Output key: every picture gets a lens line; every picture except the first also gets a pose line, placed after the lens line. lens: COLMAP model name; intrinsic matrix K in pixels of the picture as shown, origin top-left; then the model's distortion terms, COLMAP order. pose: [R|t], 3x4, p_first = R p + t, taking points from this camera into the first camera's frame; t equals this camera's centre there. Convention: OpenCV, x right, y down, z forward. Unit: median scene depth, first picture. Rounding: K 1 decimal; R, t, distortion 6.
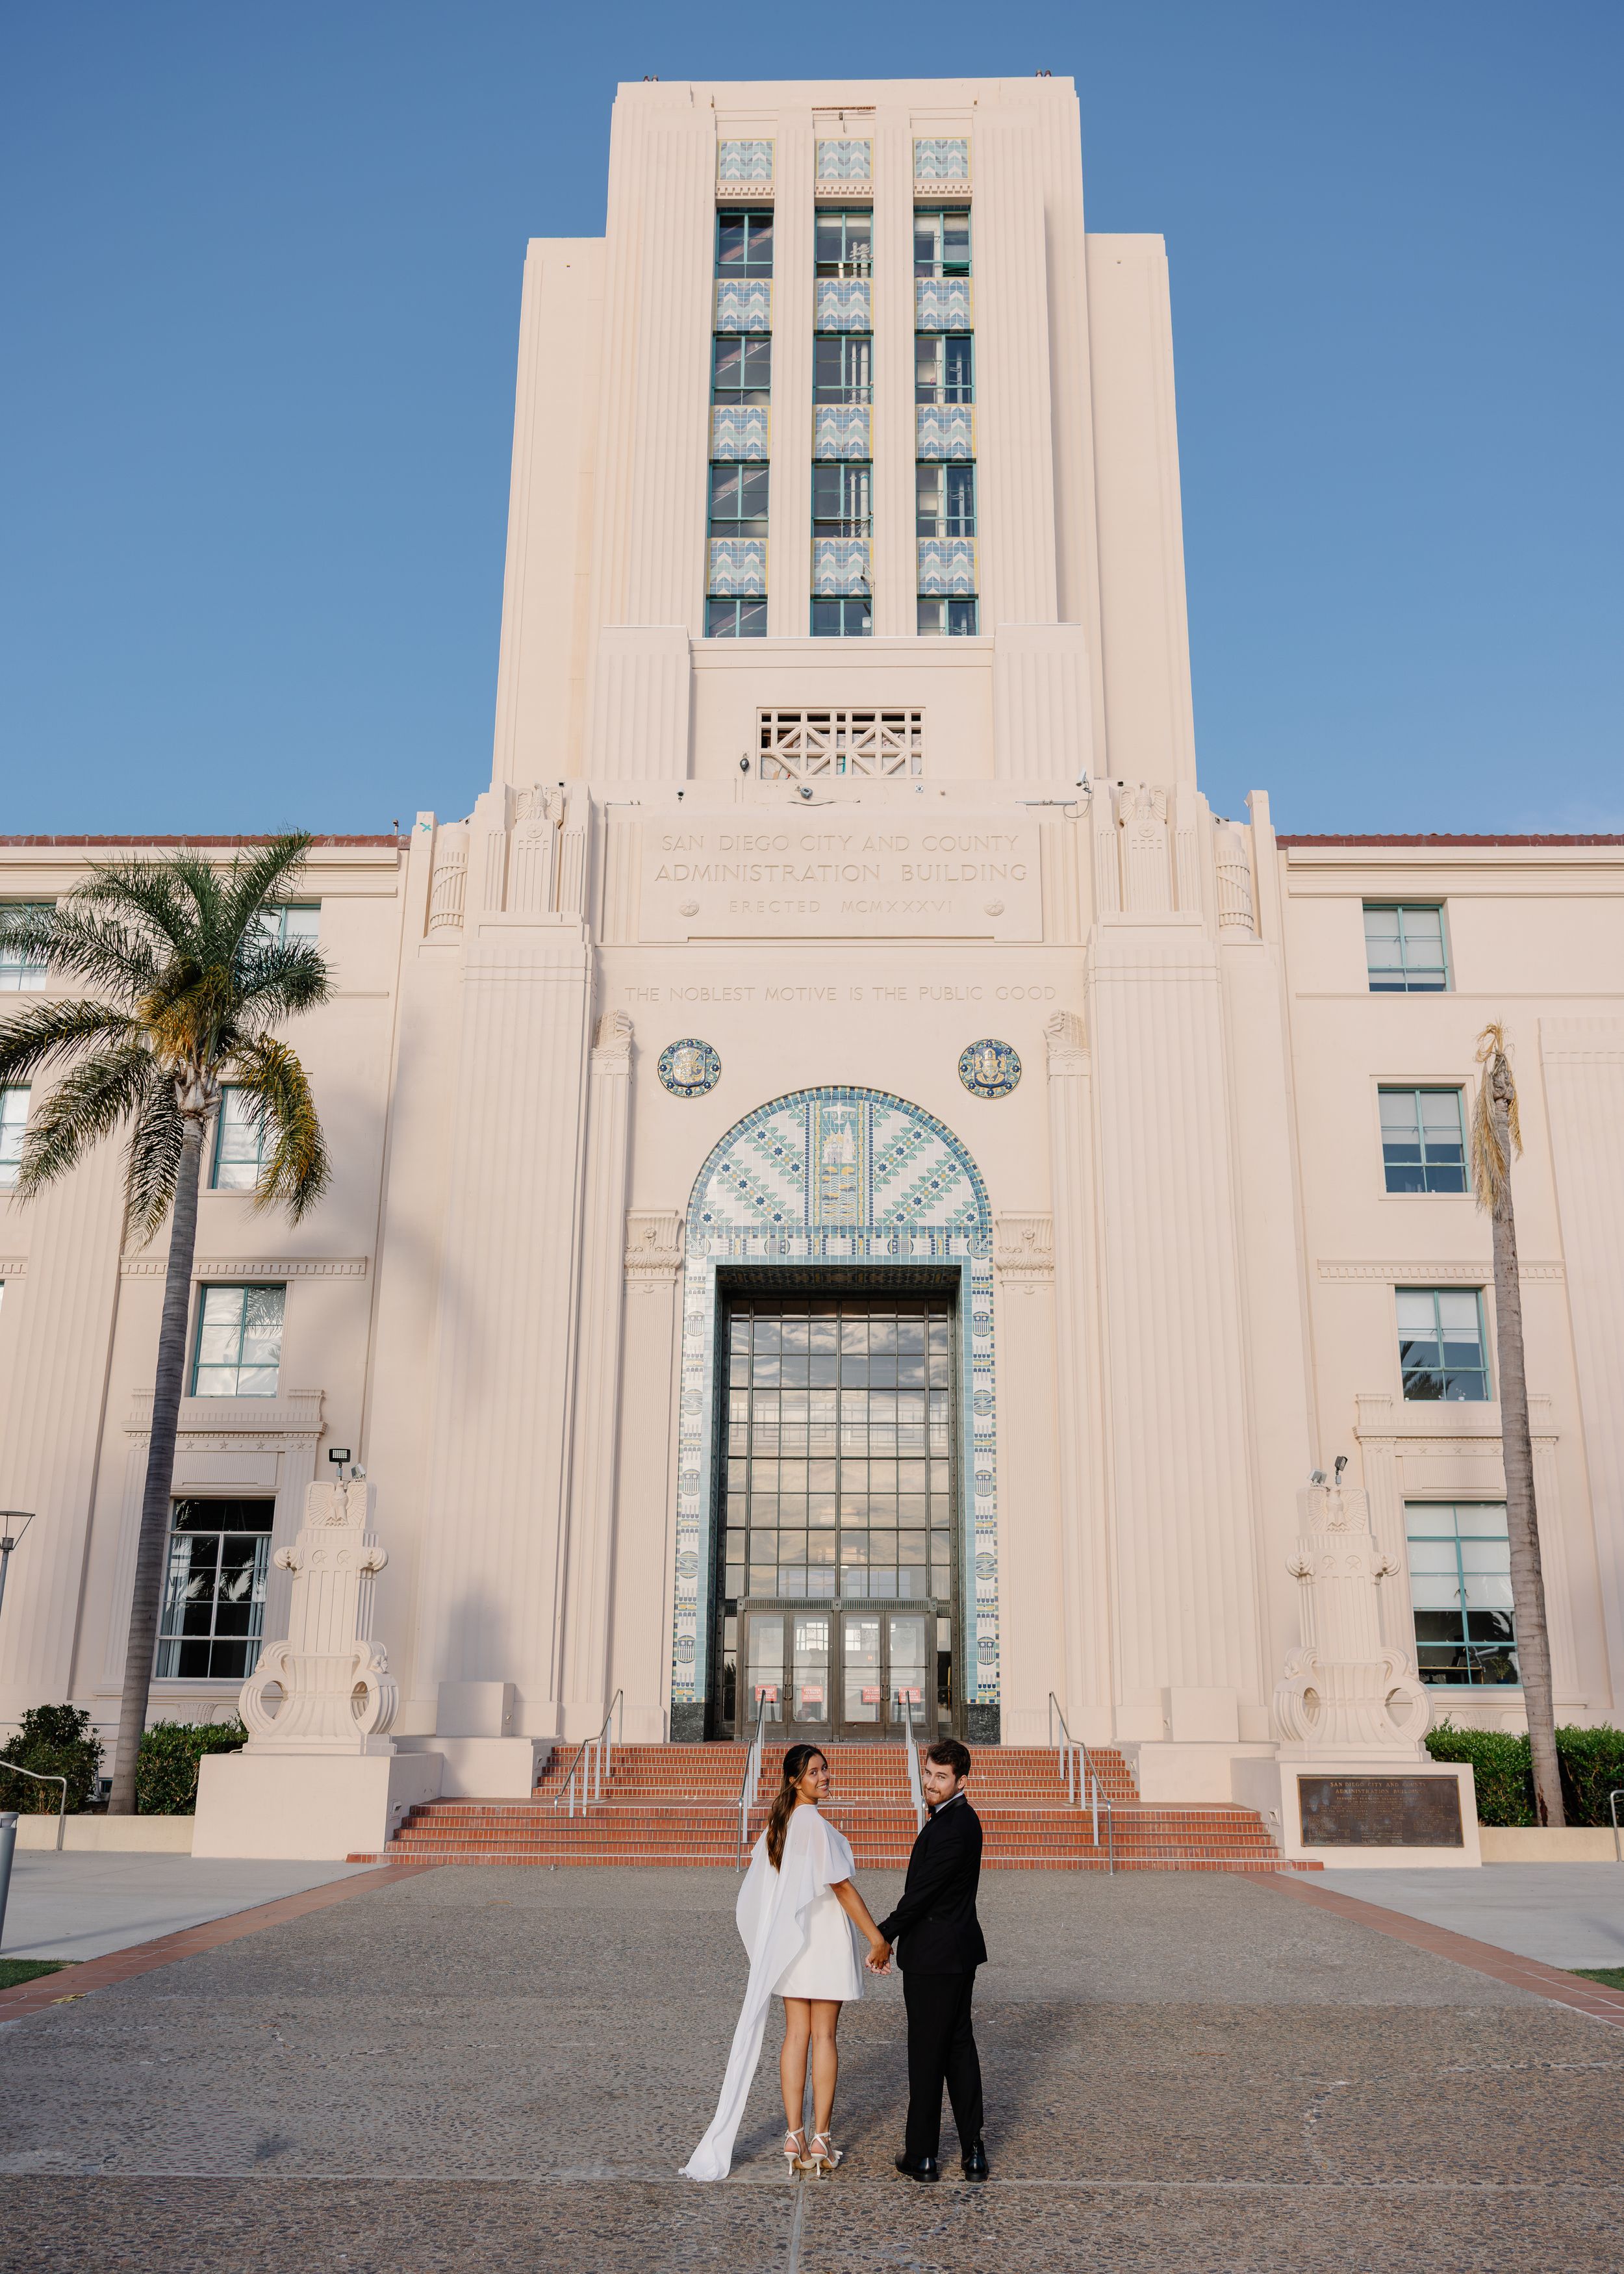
lens RADIAL K [[1706.9, 0, 825.6], [0, 1706.9, 1270.1], [0, 0, 1]] dist [-0.009996, 0.014831]
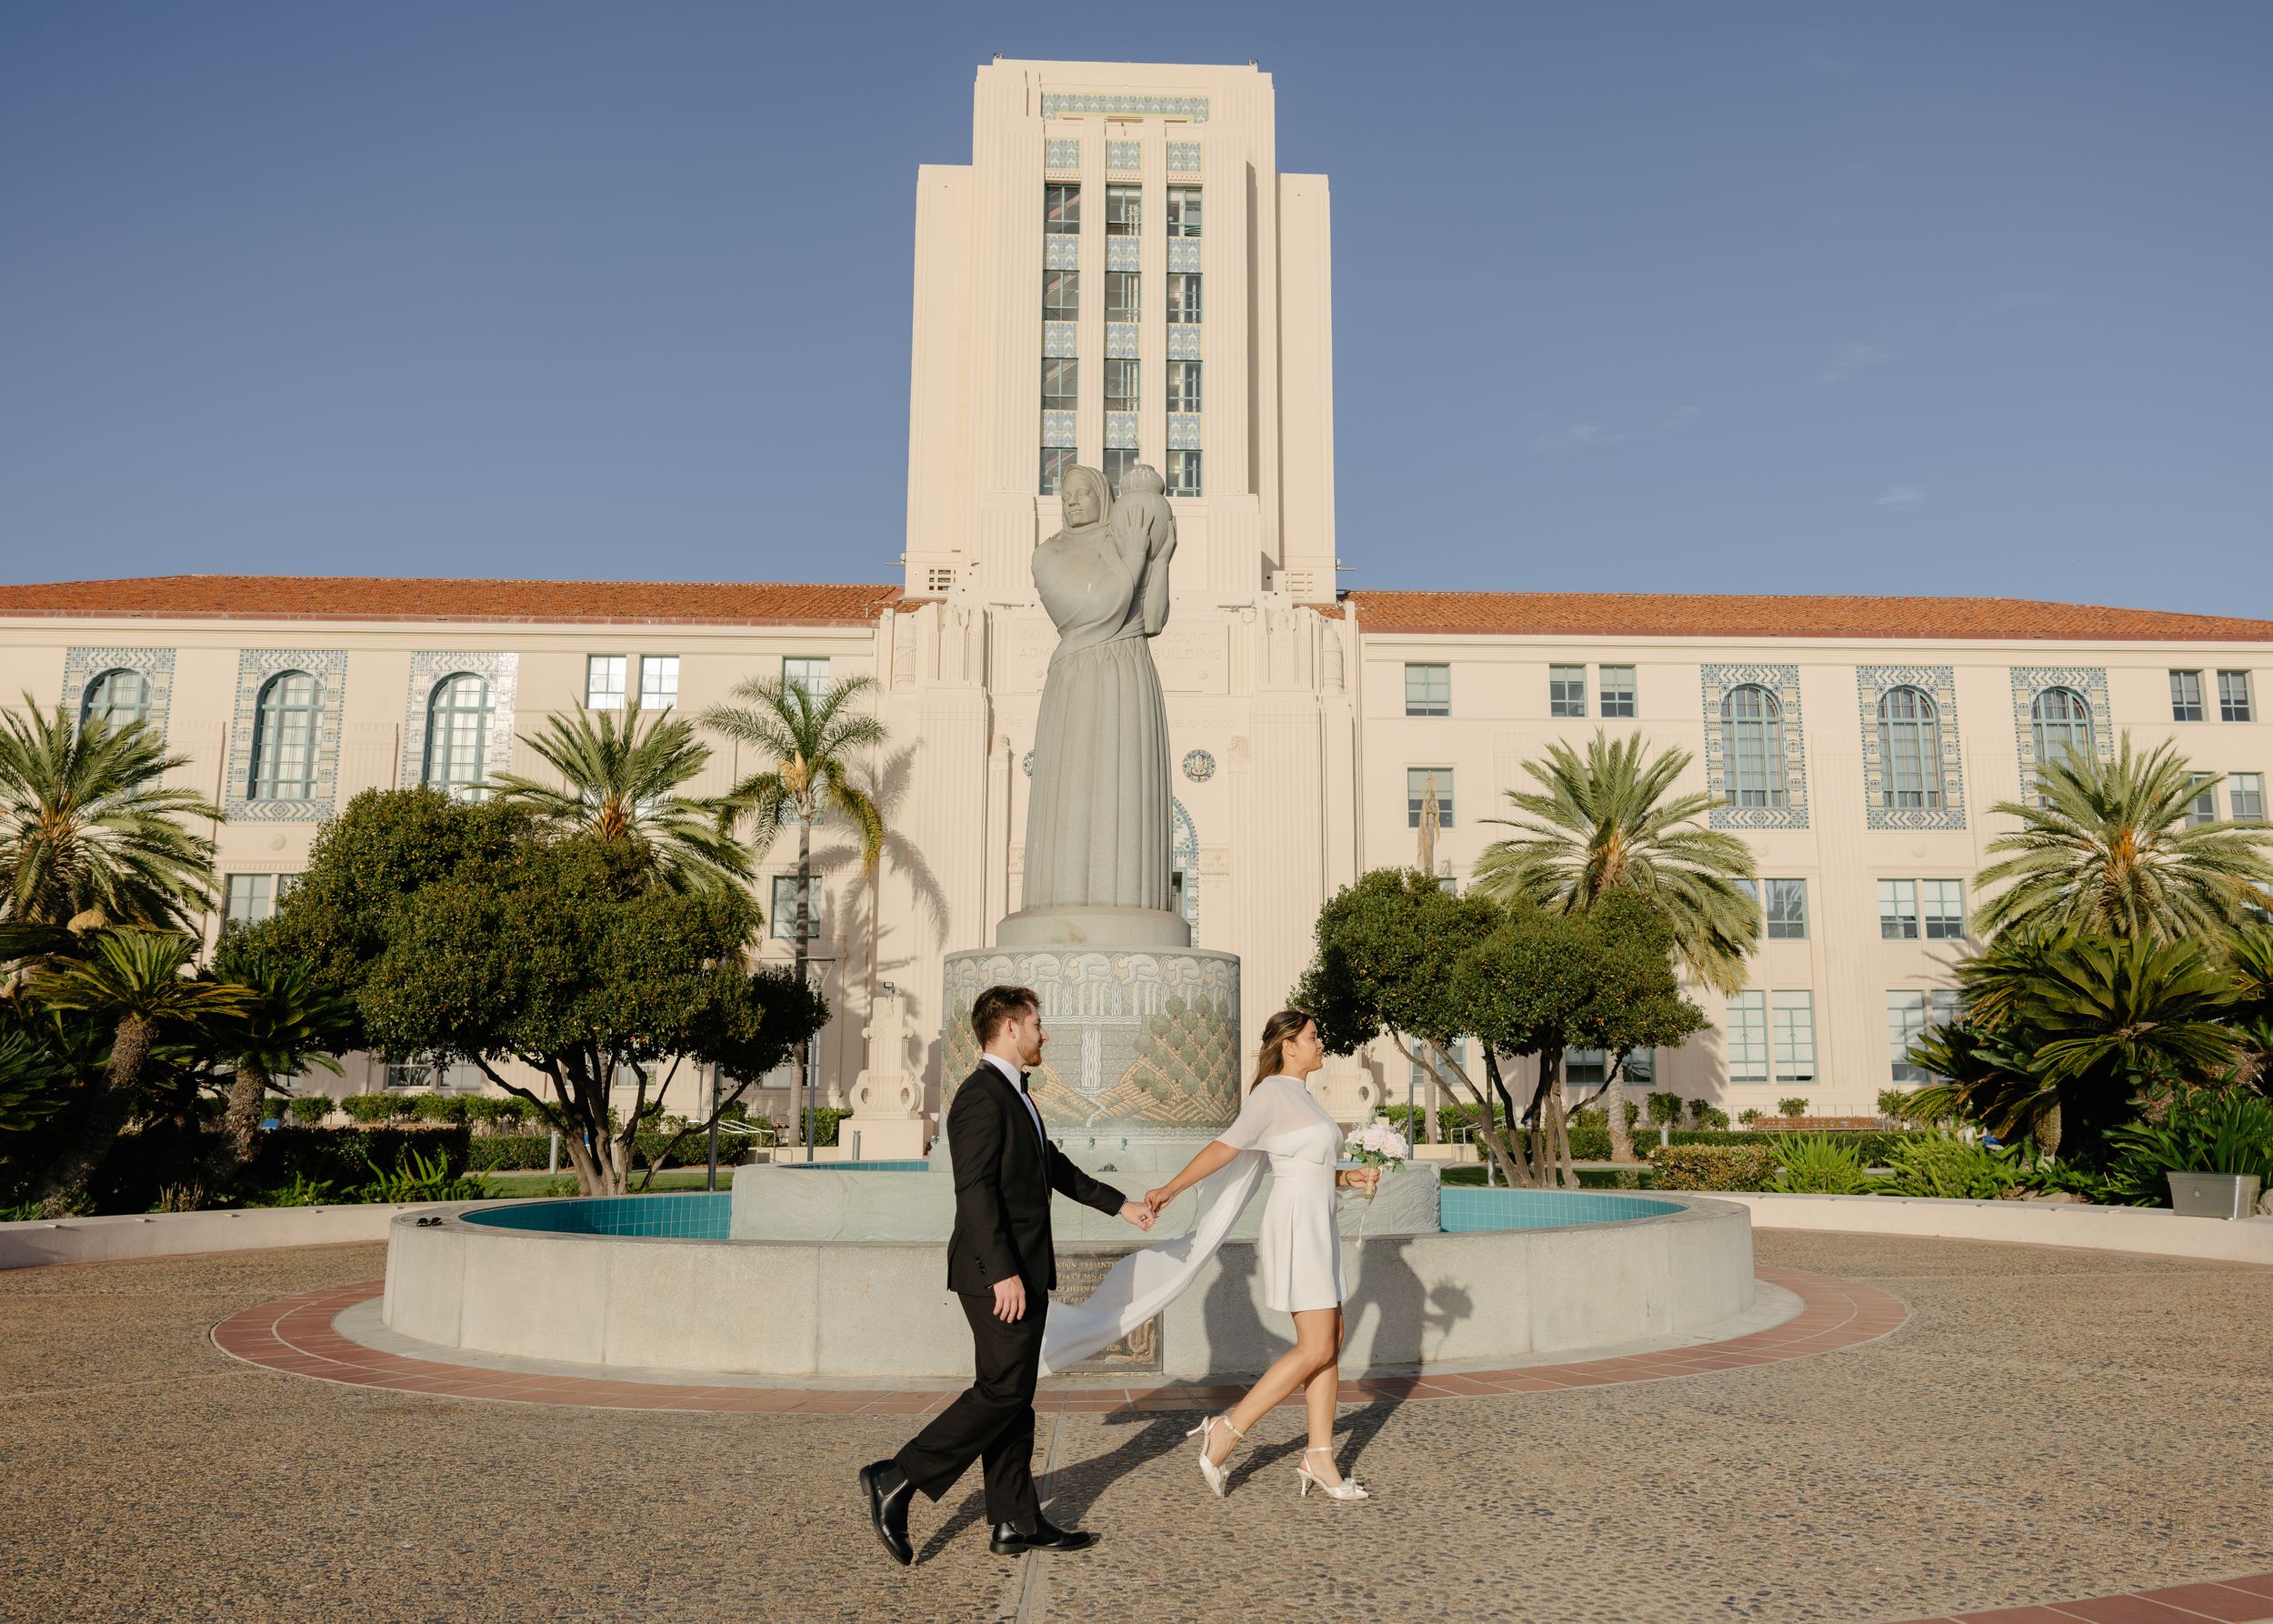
lens RADIAL K [[1706.4, 0, 1213.0], [0, 1706.4, 839.8], [0, 0, 1]] dist [-0.009996, 0.014831]
pose [[0.997600, 0.001755, 0.069217, -0.020828], [-0.009123, 0.994294, 0.106285, -0.241841], [-0.068635, -0.106662, 0.991924, -0.910705]]
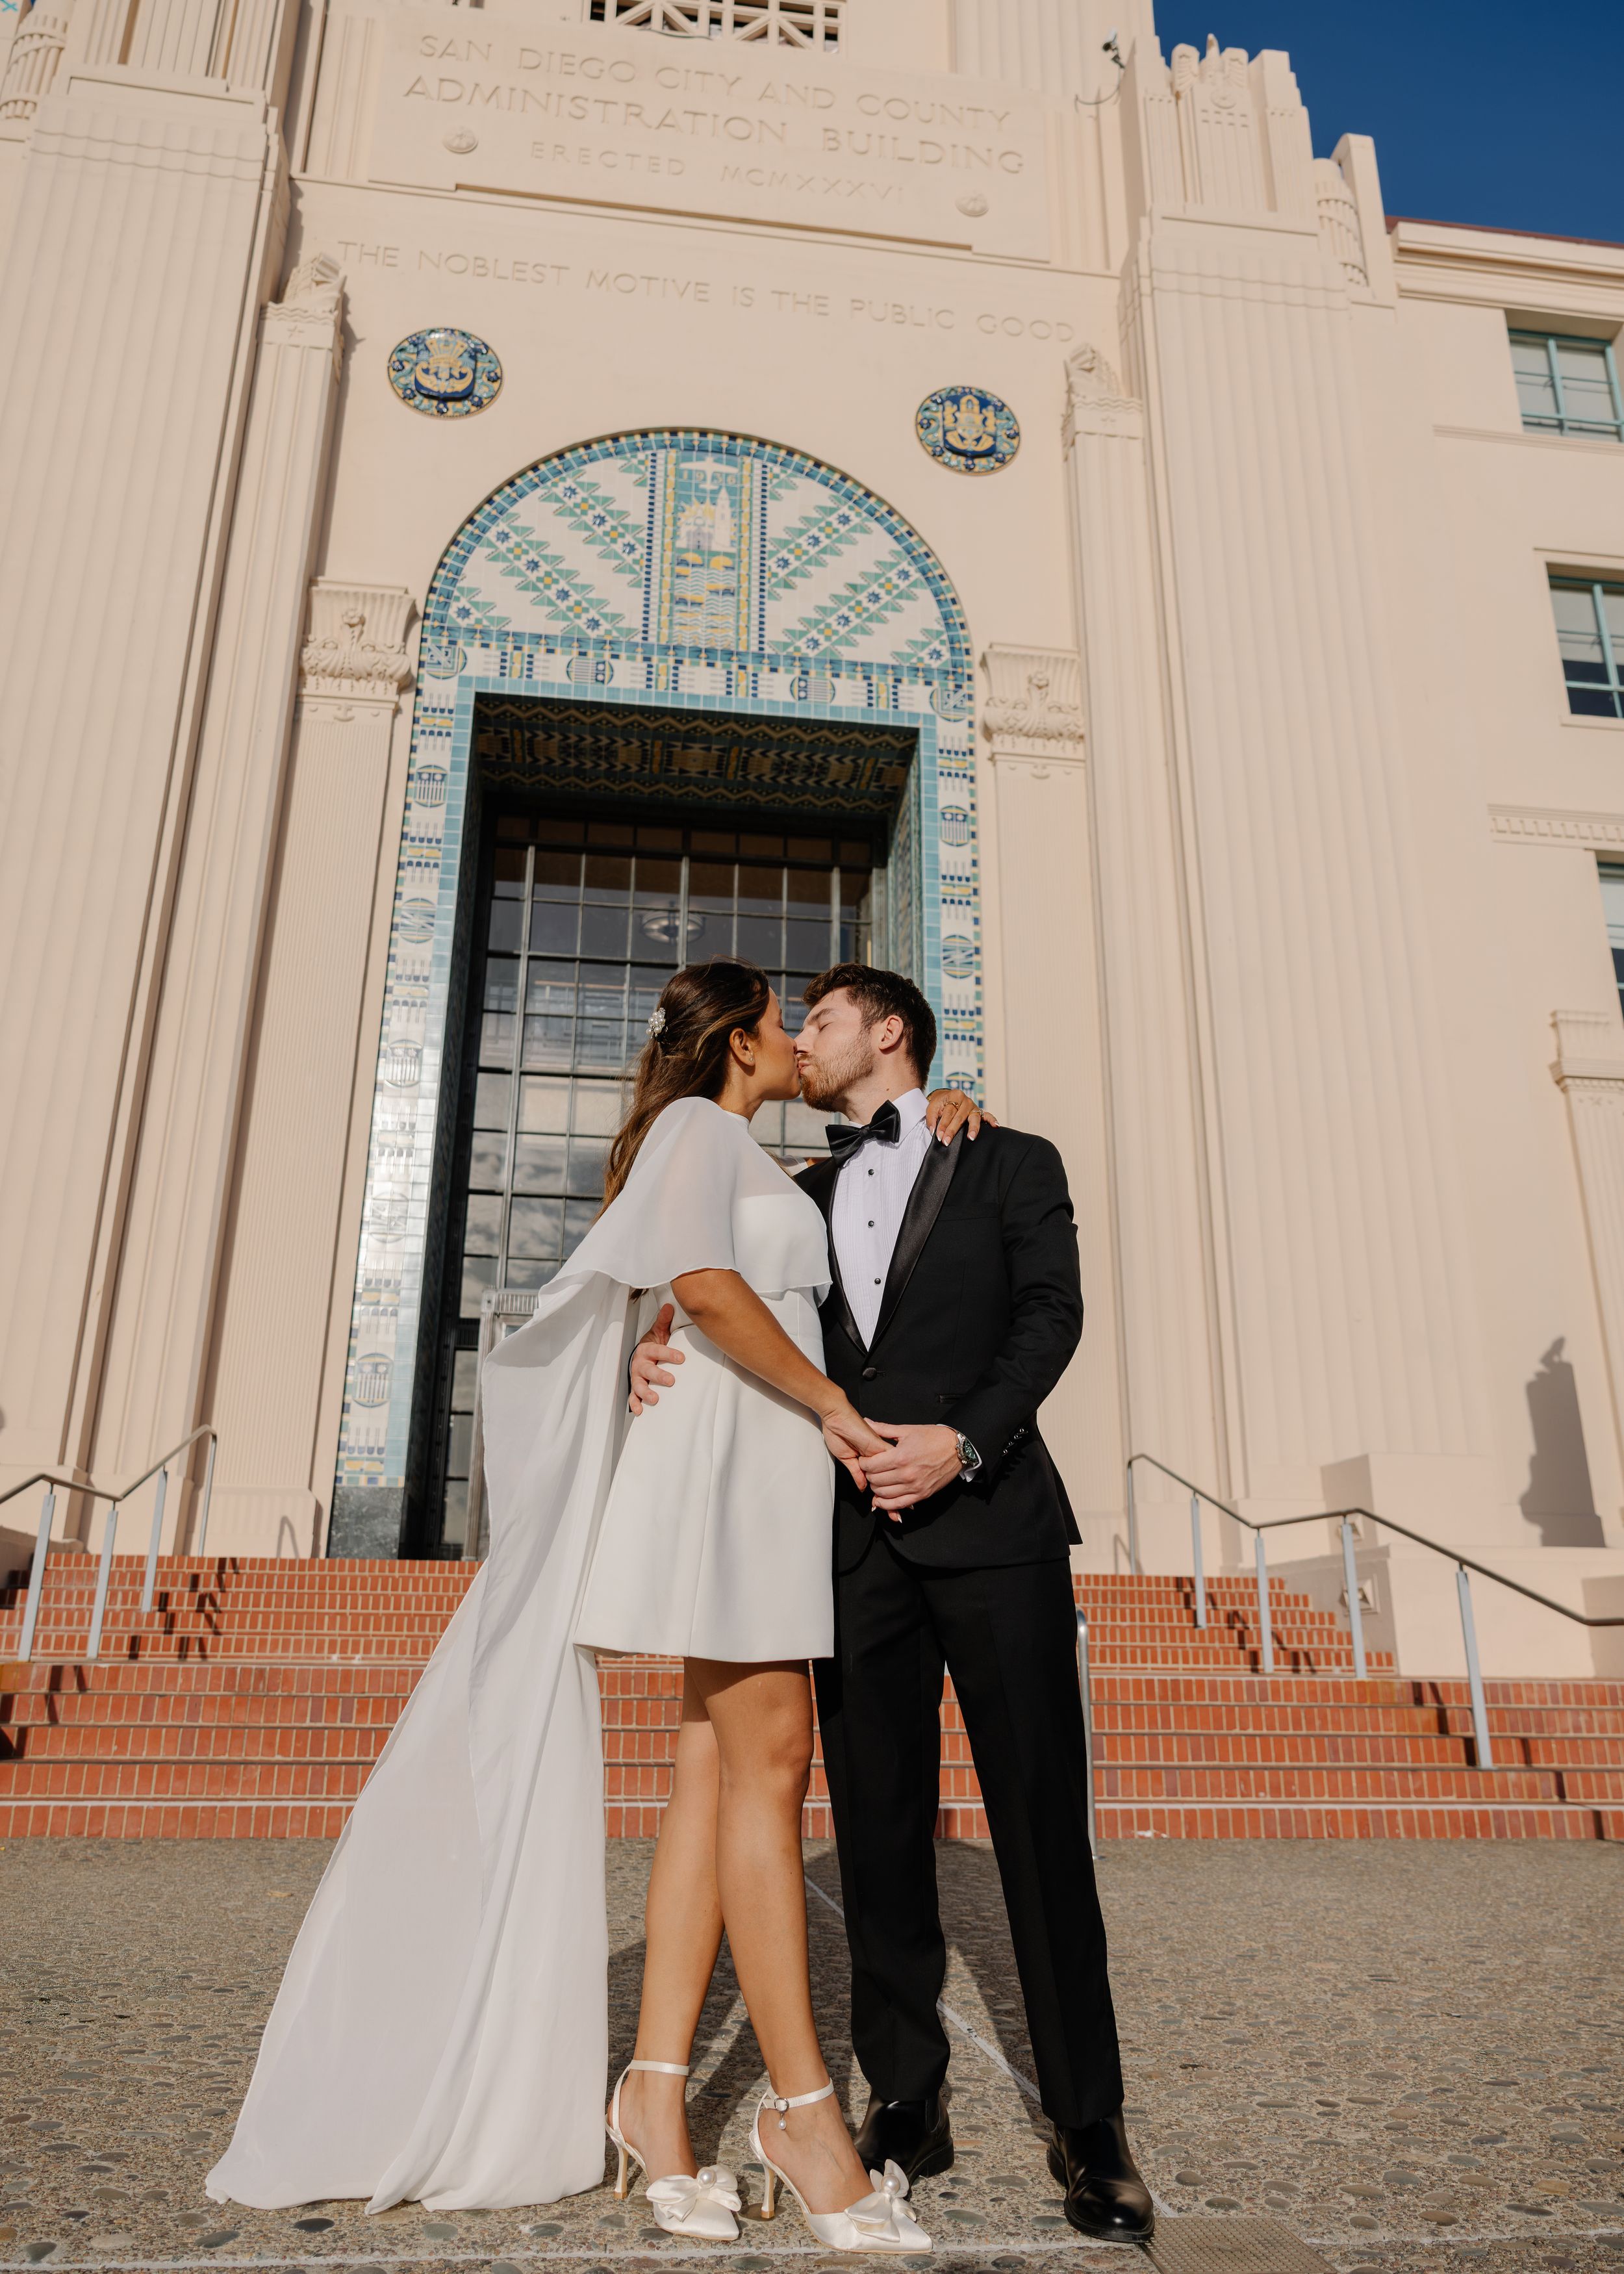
lens RADIAL K [[1616.6, 0, 796.4], [0, 1616.6, 1133.9], [0, 0, 1]] dist [0.006569, -0.004379]
pose [[0.989598, 0.049914, 0.134921, -0.025443], [-0.040338, 0.996531, -0.072799, 0.168674], [-0.138087, 0.066599, 0.988178, 0.483576]]
